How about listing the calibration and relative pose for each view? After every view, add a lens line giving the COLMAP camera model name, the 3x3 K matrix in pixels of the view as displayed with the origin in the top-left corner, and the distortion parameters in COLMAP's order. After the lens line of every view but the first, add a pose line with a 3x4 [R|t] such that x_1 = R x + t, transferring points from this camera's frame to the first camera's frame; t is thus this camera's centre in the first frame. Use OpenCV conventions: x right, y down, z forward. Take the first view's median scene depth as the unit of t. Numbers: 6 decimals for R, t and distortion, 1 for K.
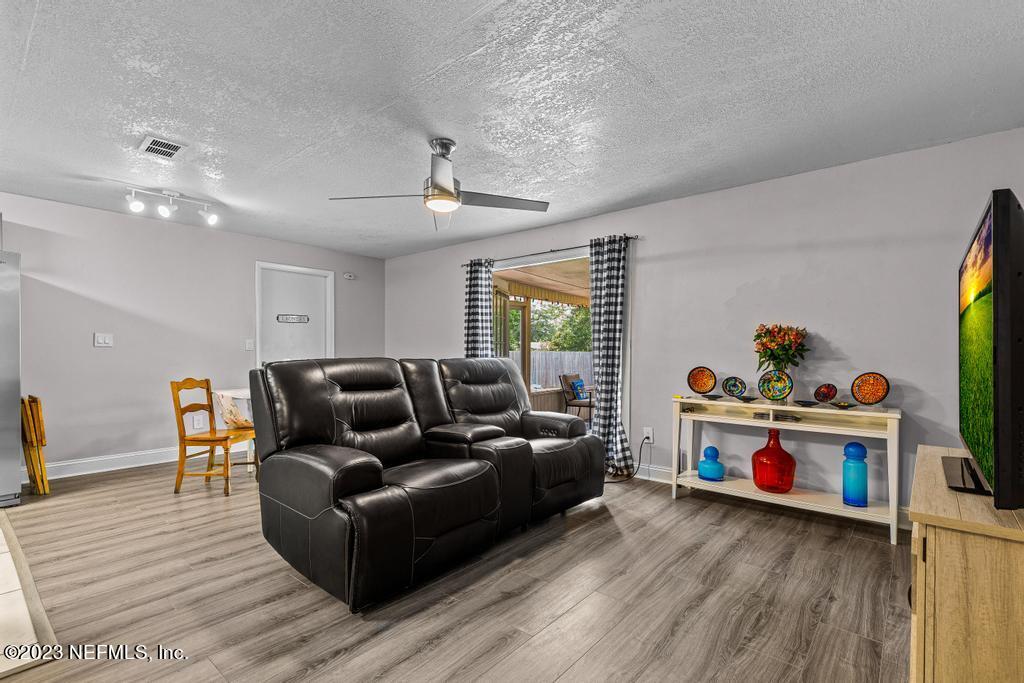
lens RADIAL K [[472.5, 0, 522.4], [0, 472.5, 352.4], [0, 0, 1]] dist [0.001084, 0.000230]
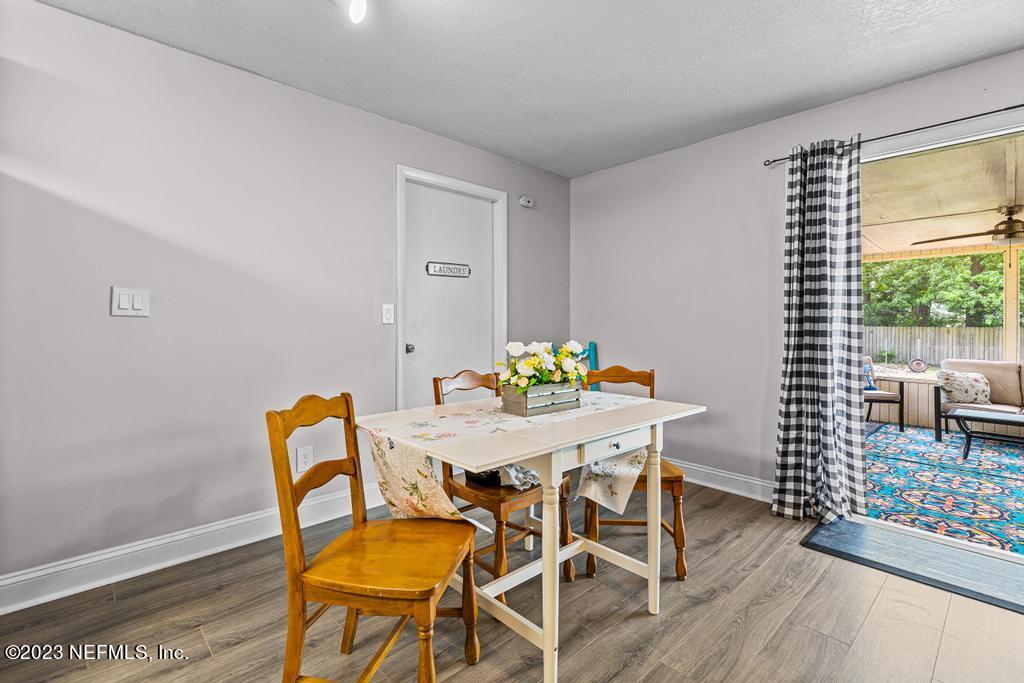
lens RADIAL K [[472.6, 0, 521.9], [0, 472.6, 323.9], [0, 0, 1]] dist [0.003260, 0.000717]
pose [[0.993045, -0.000342, -0.117734, -0.532293], [-0.000003, 0.999996, -0.002932, -0.003049], [0.117735, 0.002912, 0.993041, 0.696997]]
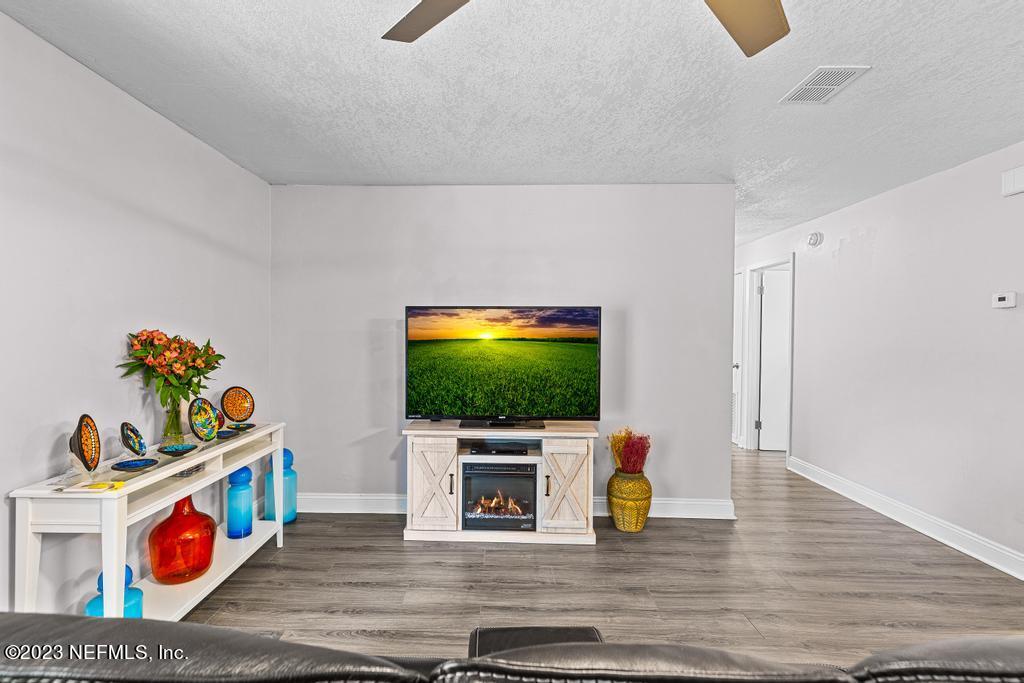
lens RADIAL K [[479.1, 0, 481.5], [0, 479.1, 340.0], [0, 0, 1]] dist [0.004898, 0.000330]
pose [[-0.607503, -0.015353, 0.794169, -0.258954], [-0.007430, 0.999879, 0.013646, -0.057229], [-0.794282, 0.002390, -0.607544, 1.020386]]
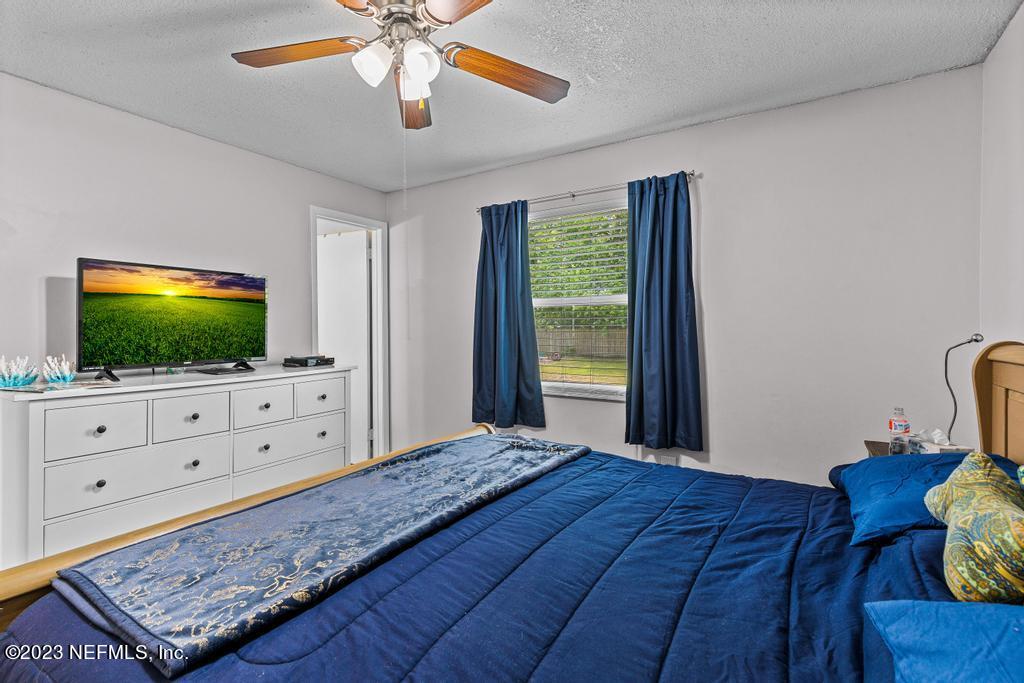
lens RADIAL K [[468.2, 0, 512.0], [0, 468.2, 341.5], [0, 0, 1]] dist [-0.002112, -0.000078]
pose [[-0.991796, -0.003779, -0.127777, -0.154610], [-0.006486, 0.999763, 0.020774, 0.025675], [0.127668, 0.021432, -0.991585, 1.556540]]
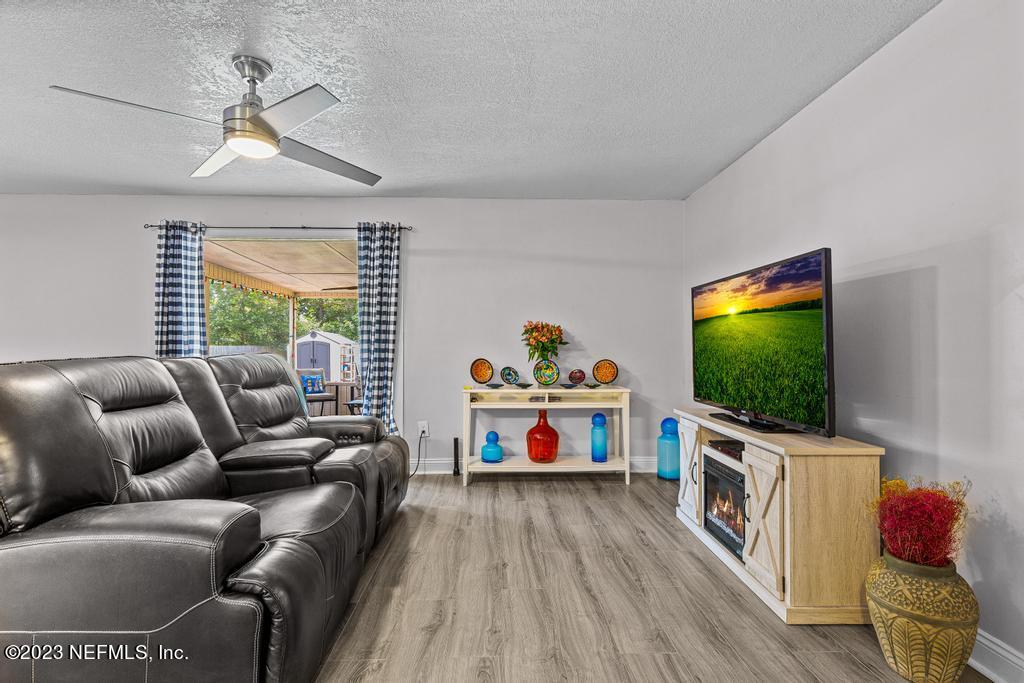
lens RADIAL K [[474.0, 0, 511.9], [0, 474.0, 337.6], [0, 0, 1]] dist [0.003632, 0.000171]
pose [[0.747982, 0.004602, 0.663703, -0.299564], [0.005825, 0.999892, -0.013498, -0.002436], [-0.663693, 0.013962, 0.747874, 0.150366]]
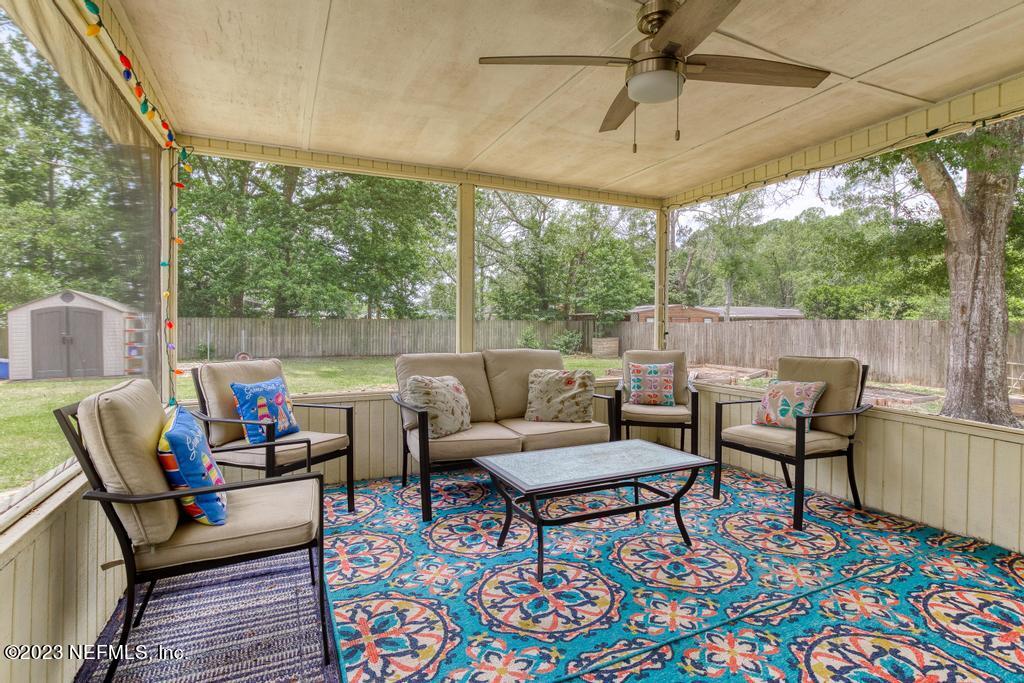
lens RADIAL K [[470.9, 0, 508.7], [0, 470.9, 329.7], [0, 0, 1]] dist [0.002022, 0.002217]
pose [[0.415985, -0.016100, 0.909229, 0.003365], [-0.002261, 0.999822, 0.018739, 0.047337], [-0.909369, -0.009851, 0.415875, 1.988672]]
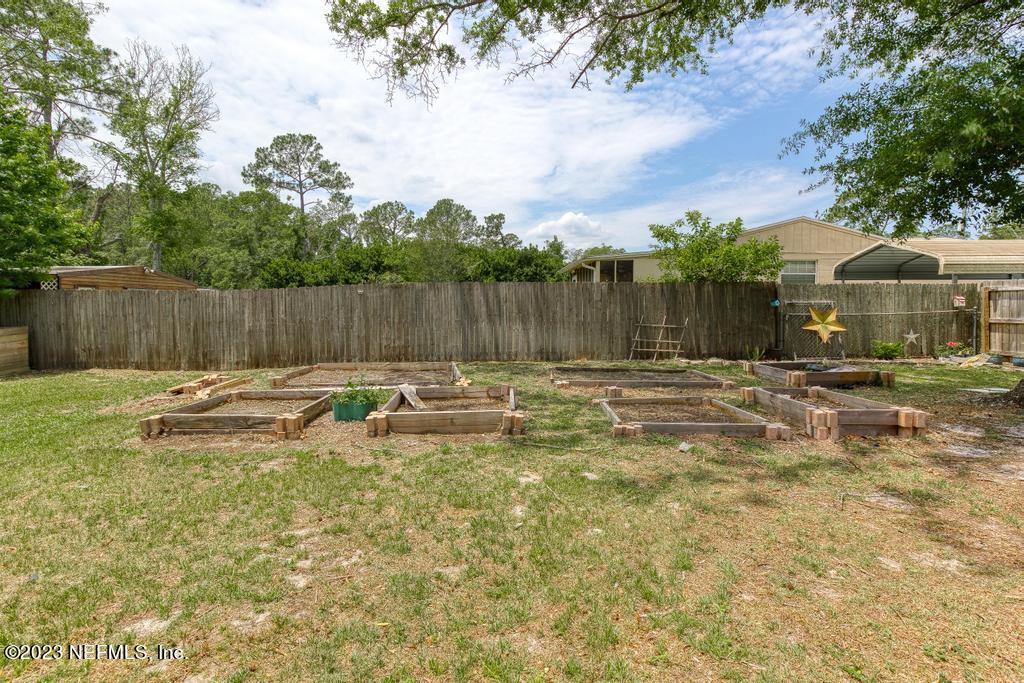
lens RADIAL K [[470.9, 0, 508.7], [0, 470.9, 329.7], [0, 0, 1]] dist [0.002022, 0.002217]
pose [[-0.650347, -0.044980, 0.758304, 2.237342], [0.007598, 0.997810, 0.065703, 0.123241], [-0.759599, 0.048491, -0.648581, 2.849206]]
